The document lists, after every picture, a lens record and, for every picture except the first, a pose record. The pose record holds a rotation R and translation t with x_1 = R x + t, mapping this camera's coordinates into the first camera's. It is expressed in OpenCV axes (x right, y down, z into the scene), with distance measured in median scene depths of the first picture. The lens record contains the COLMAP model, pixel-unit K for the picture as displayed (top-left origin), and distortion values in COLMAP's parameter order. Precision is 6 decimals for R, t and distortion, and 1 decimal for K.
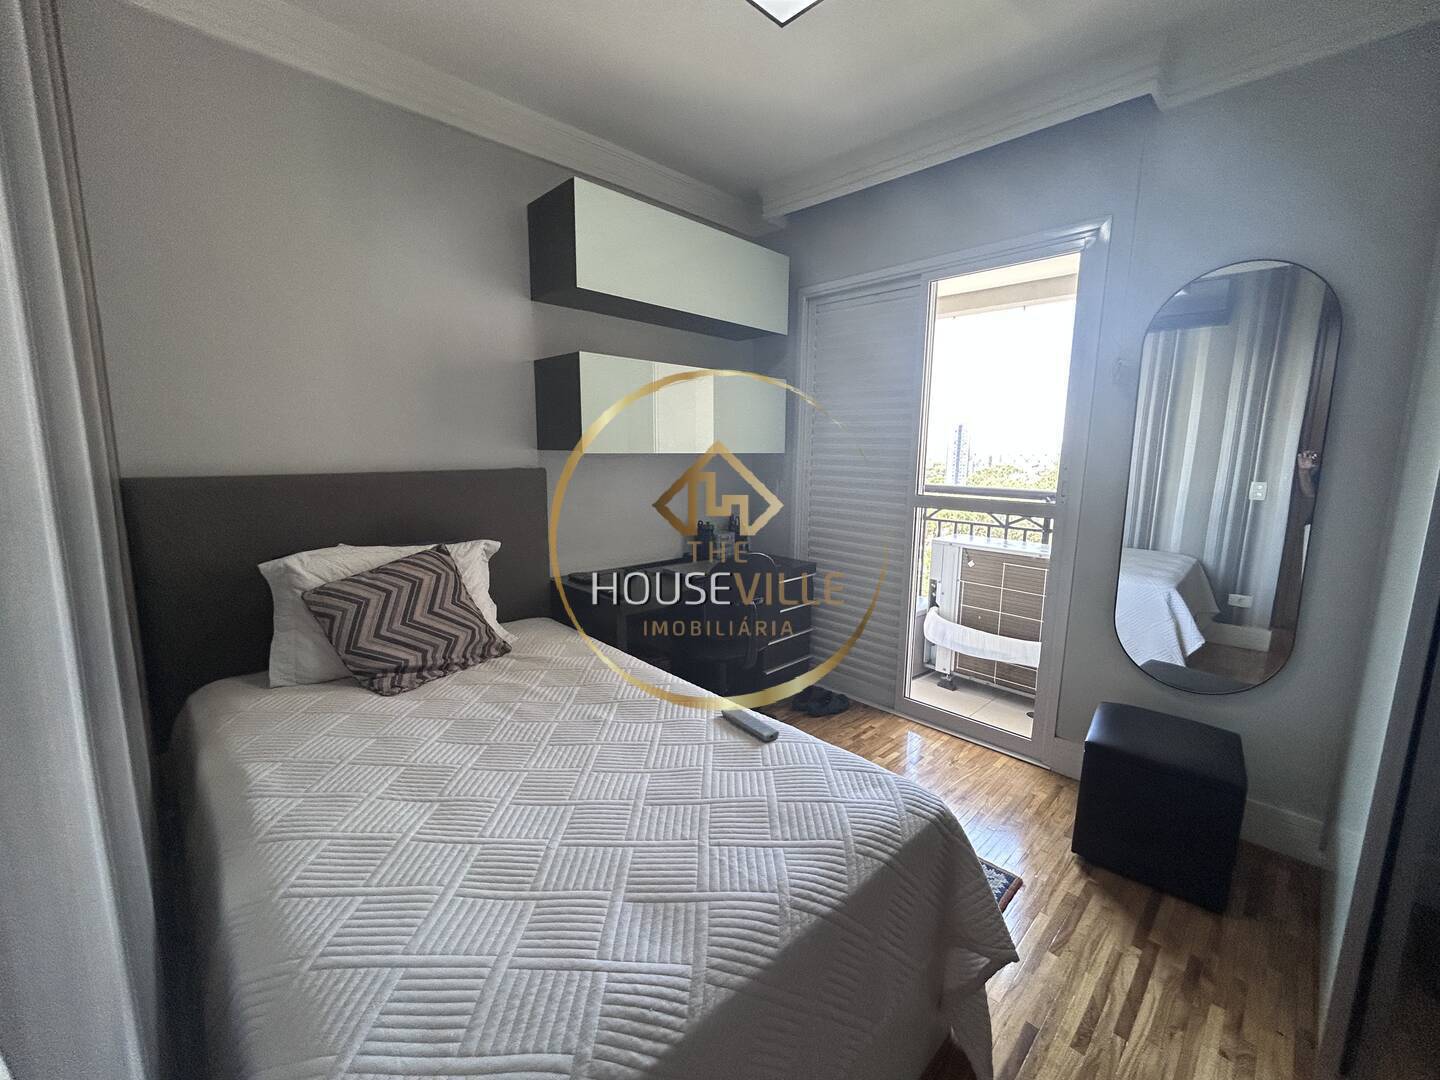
lens RADIAL K [[583.7, 0, 719.2], [0, 583.7, 542.1], [0, 0, 1]] dist [0.004120, -0.002226]
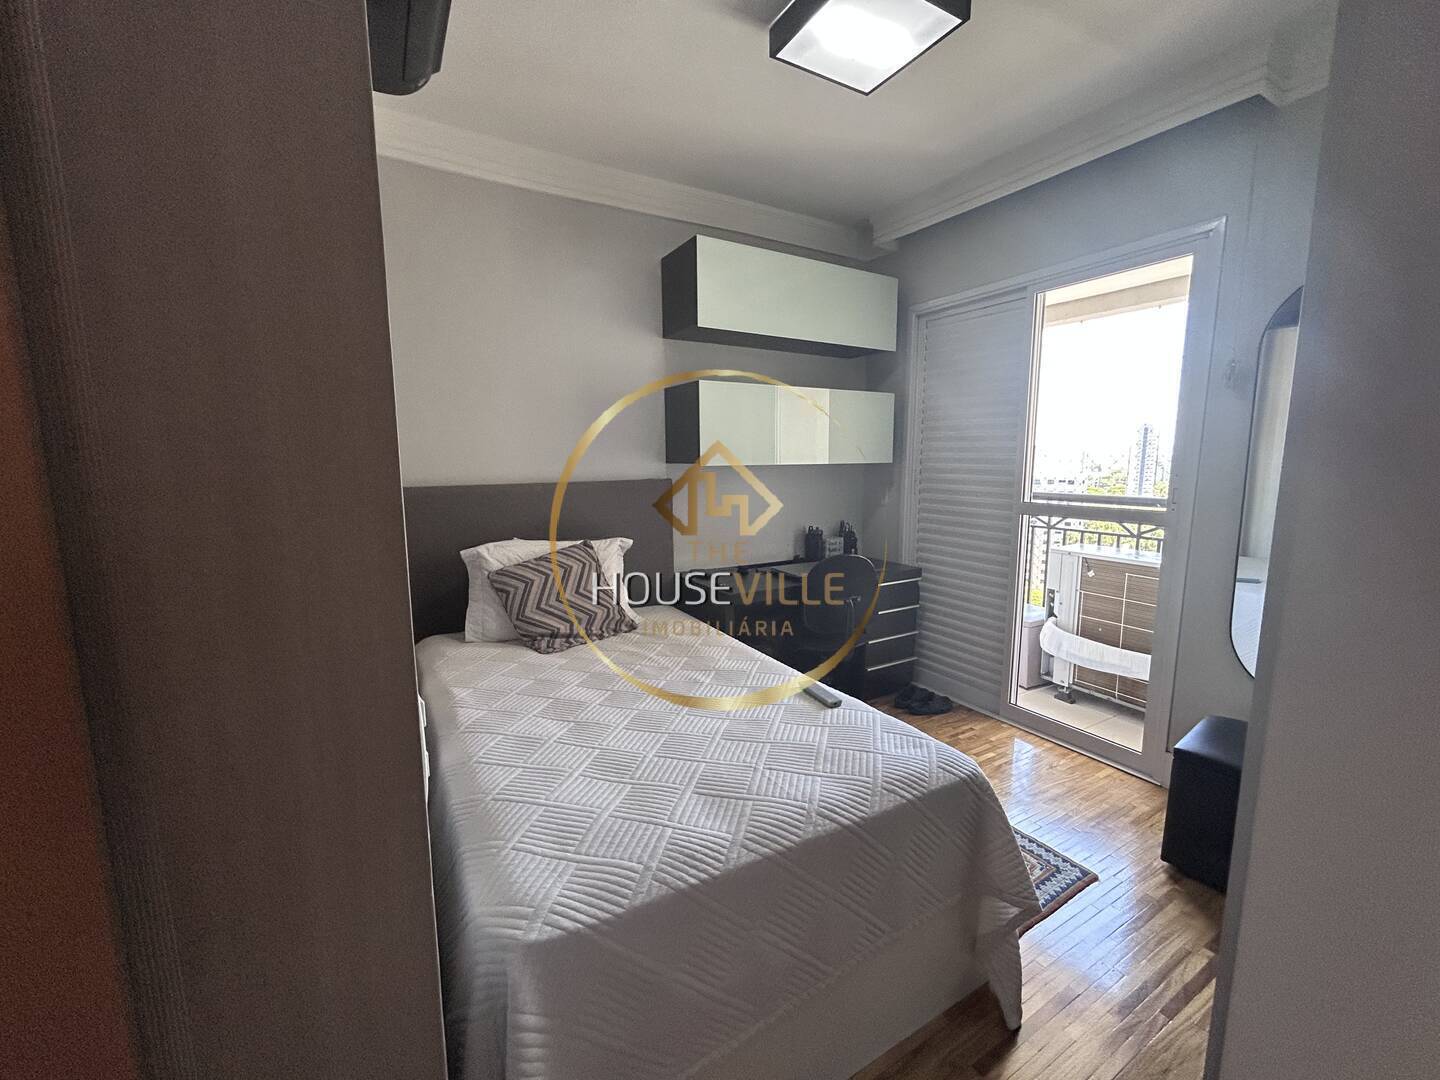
lens RADIAL K [[583.7, 0, 721.5], [0, 583.7, 544.3], [0, 0, 1]] dist [0.004120, -0.002226]
pose [[0.972266, 0.019148, -0.233091, 0.092470], [-0.022341, 0.999689, -0.011065, 0.019906], [0.232807, 0.015966, 0.972392, -0.141740]]
